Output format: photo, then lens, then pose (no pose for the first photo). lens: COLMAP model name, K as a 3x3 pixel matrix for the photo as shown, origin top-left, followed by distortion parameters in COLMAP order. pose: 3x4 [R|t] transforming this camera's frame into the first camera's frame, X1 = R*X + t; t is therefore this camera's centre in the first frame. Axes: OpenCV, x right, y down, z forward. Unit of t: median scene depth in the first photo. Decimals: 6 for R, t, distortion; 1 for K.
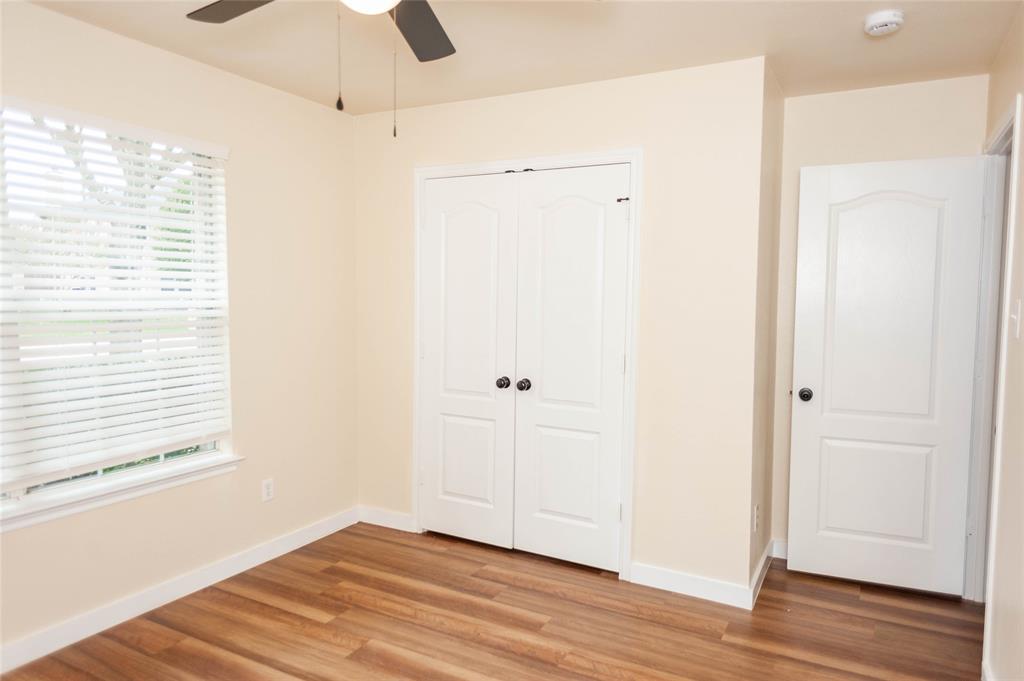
lens RADIAL K [[674.5, 0, 512.0], [0, 674.5, 340.5], [0, 0, 1]] dist [0.029626, -0.026554]
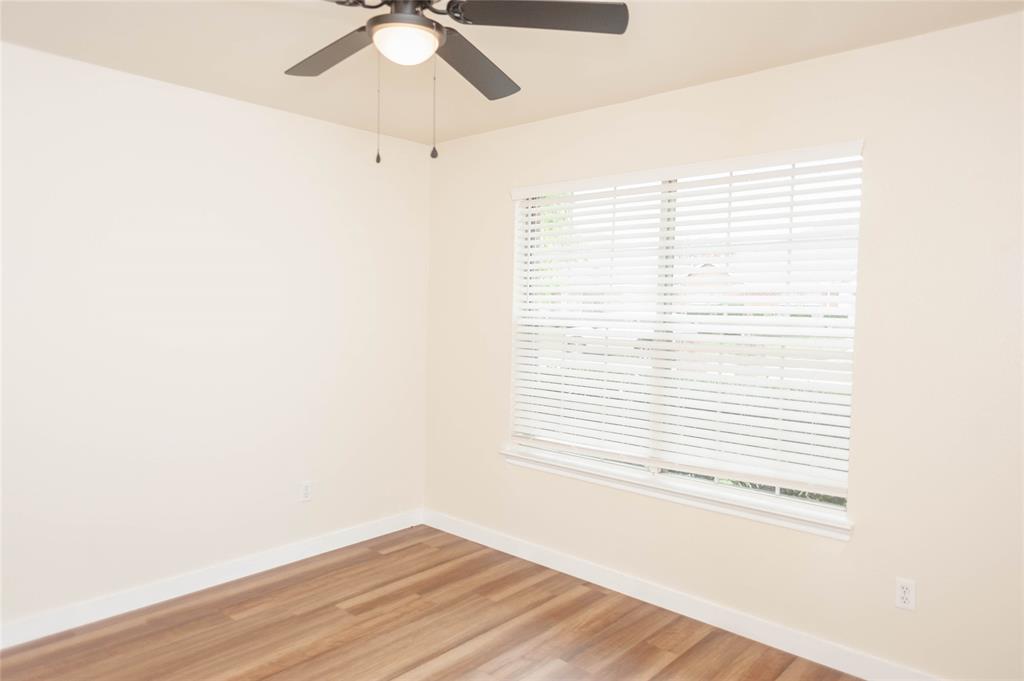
lens RADIAL K [[678.6, 0, 515.1], [0, 678.6, 347.1], [0, 0, 1]] dist [0.008788, 0.001716]
pose [[-0.236578, 0.044330, -0.970601, 0.539964], [-0.084775, 0.994207, 0.066071, -0.066758], [0.967907, 0.097914, -0.231449, 0.938817]]
